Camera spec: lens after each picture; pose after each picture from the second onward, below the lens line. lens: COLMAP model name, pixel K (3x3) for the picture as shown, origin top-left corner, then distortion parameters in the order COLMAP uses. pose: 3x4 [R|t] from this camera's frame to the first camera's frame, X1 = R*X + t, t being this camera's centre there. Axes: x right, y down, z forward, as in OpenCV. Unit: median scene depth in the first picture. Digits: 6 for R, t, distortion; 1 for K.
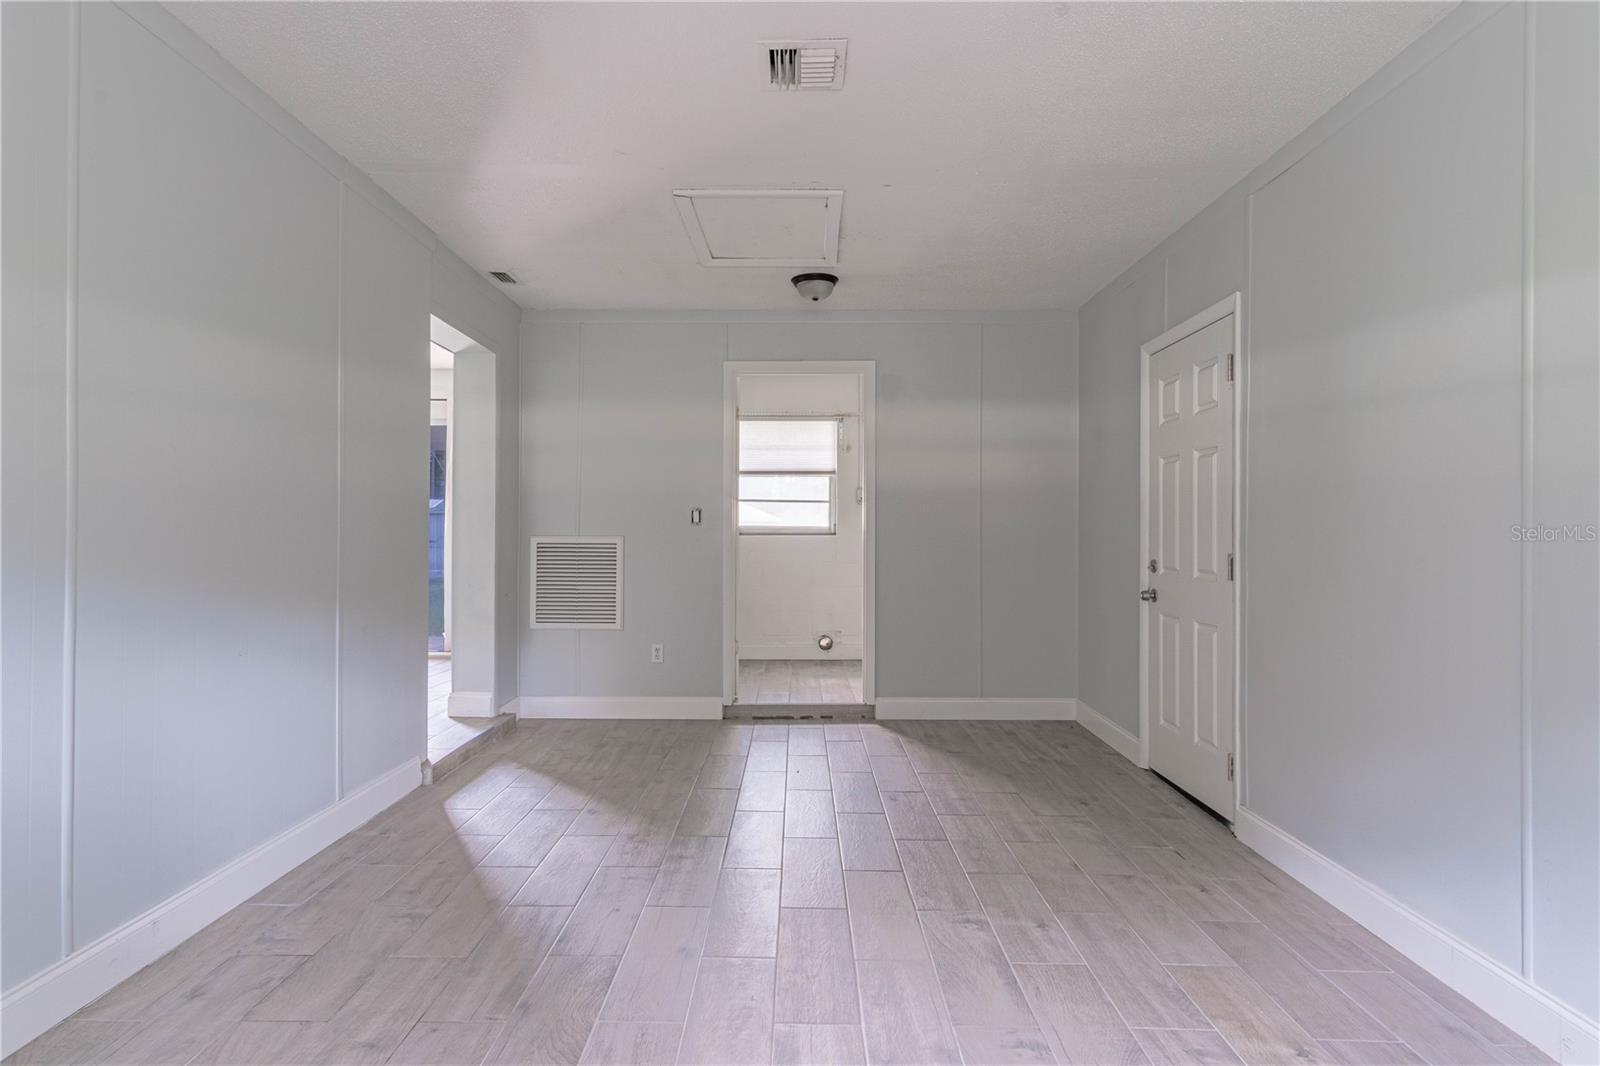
lens RADIAL K [[839.1, 0, 802.4], [0, 839.1, 531.0], [0, 0, 1]] dist [0.001954, 0.000527]
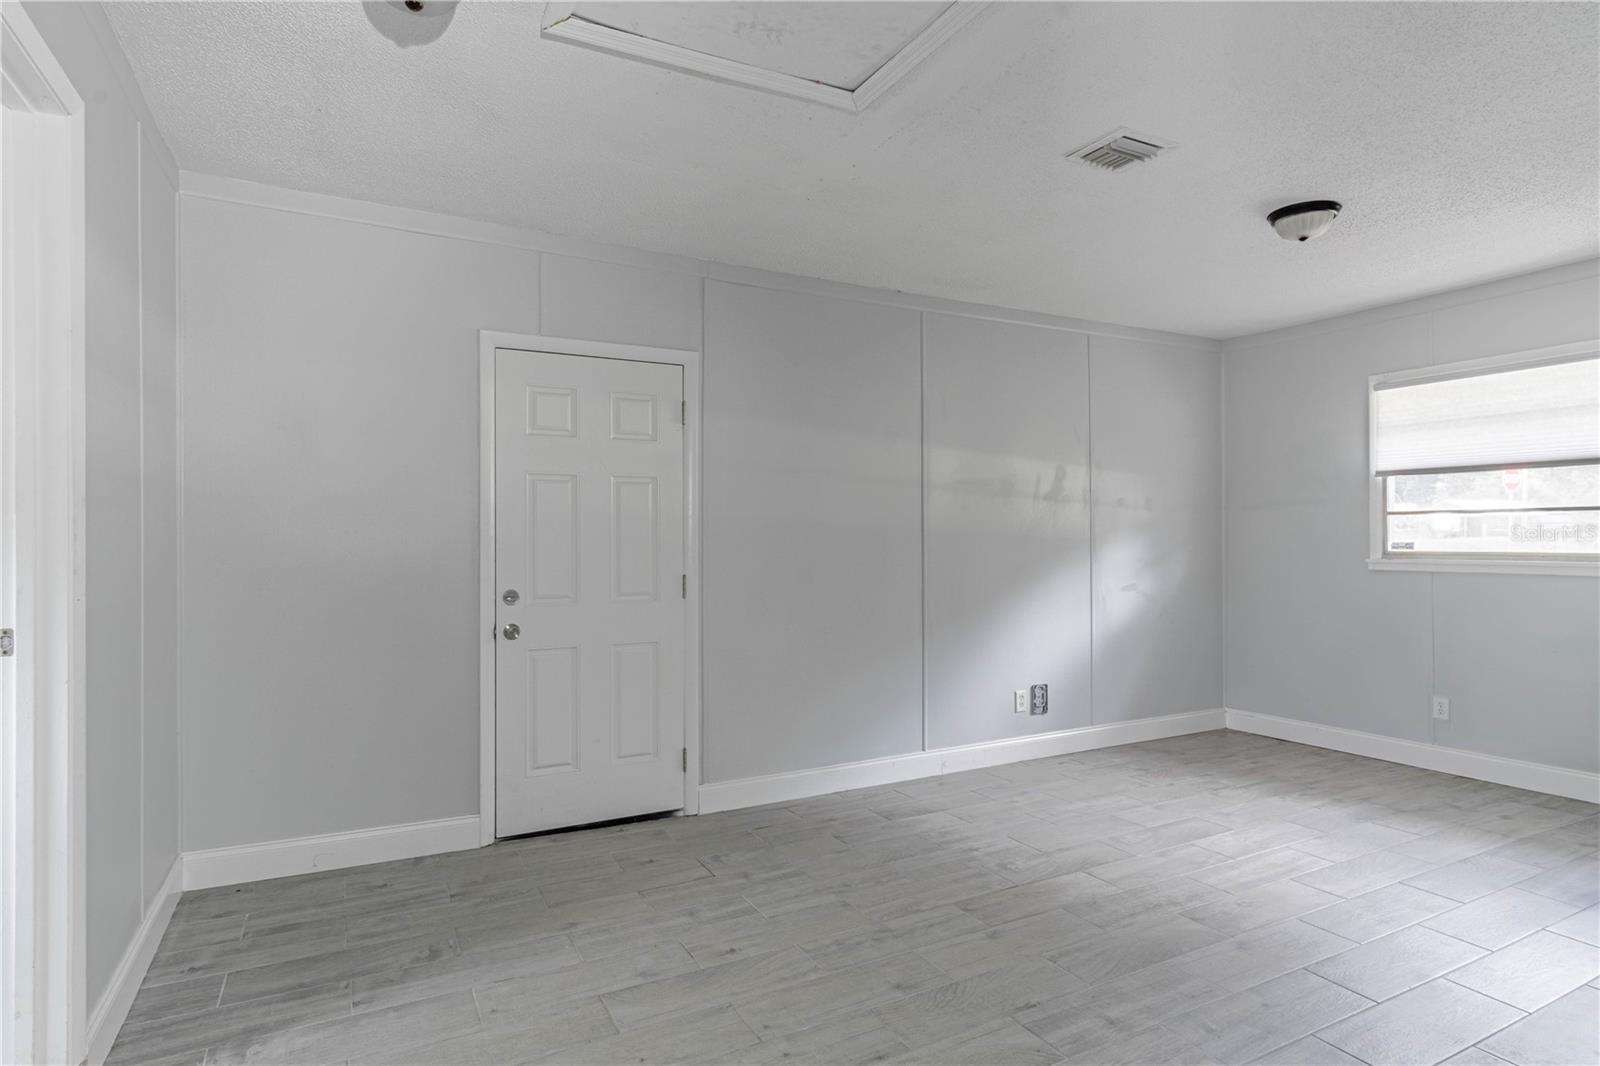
lens RADIAL K [[839.1, 0, 802.4], [0, 839.1, 531.0], [0, 0, 1]] dist [0.001954, 0.000527]
pose [[-0.466165, 0.002859, 0.884693, -0.579859], [-0.005333, 0.999968, -0.006042, -0.026528], [-0.884682, -0.007535, -0.466135, 1.383670]]
